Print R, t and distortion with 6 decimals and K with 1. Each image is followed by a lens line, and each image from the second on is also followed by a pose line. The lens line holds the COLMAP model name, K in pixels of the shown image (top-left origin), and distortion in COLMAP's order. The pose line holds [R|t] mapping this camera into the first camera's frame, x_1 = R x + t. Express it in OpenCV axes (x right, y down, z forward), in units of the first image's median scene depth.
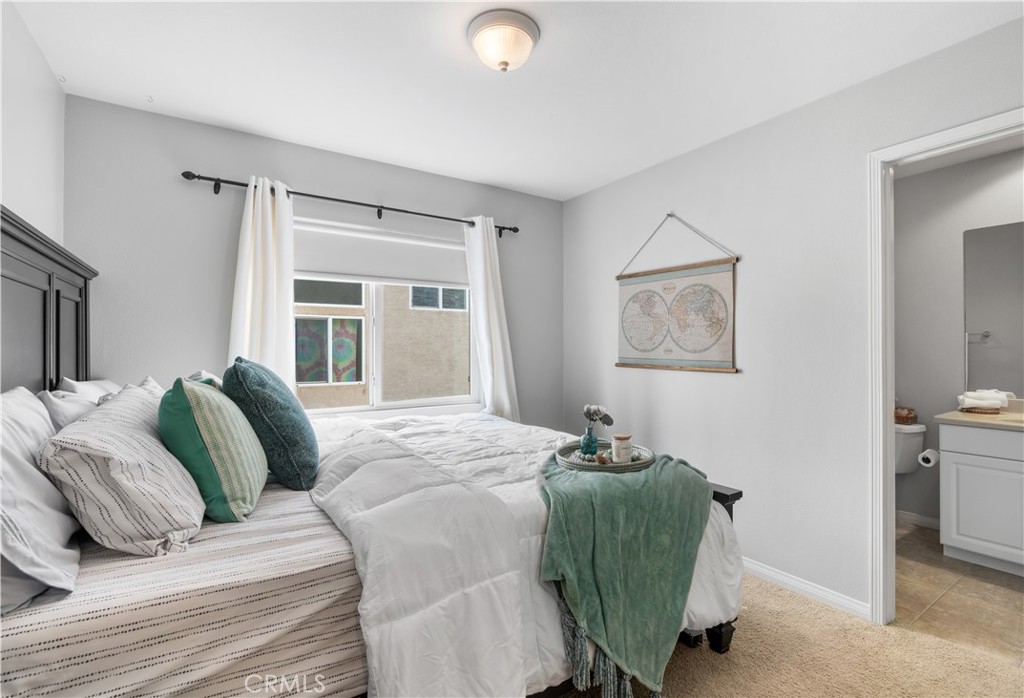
lens RADIAL K [[482.1, 0, 512.0], [0, 482.1, 349.0], [0, 0, 1]] dist [-0.001069, -0.000333]
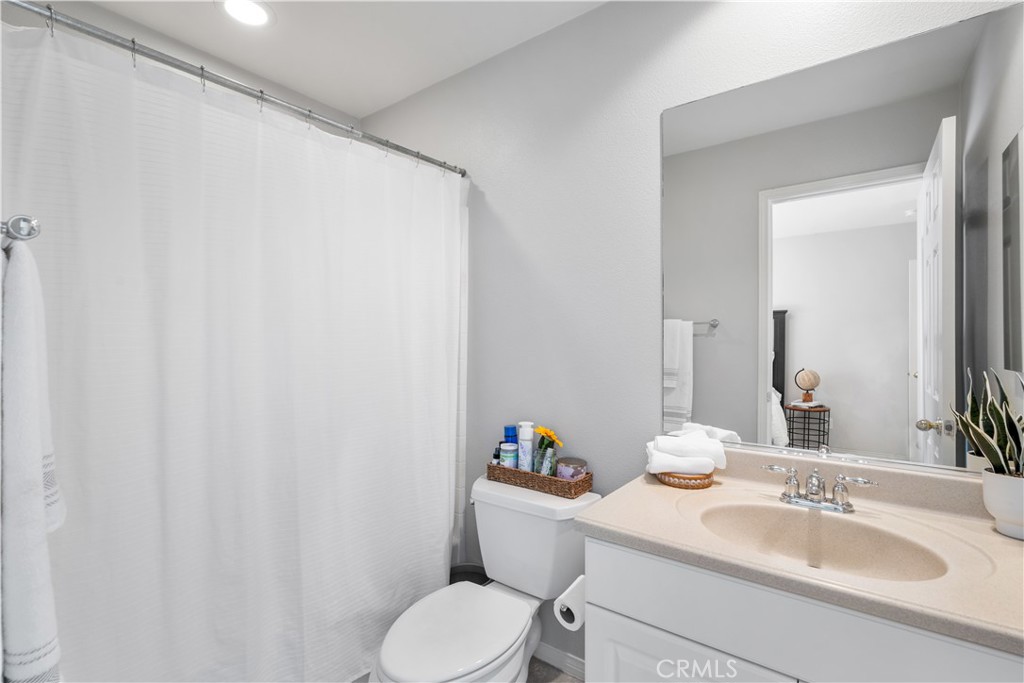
lens RADIAL K [[464.9, 0, 512.0], [0, 464.9, 341.5], [0, 0, 1]] dist [0.000123, 0.000201]
pose [[0.948163, 0.000982, 0.317784, 0.676380], [0.000327, 0.999992, -0.004065, -0.002039], [-0.317786, 0.003958, 0.948154, 0.625117]]
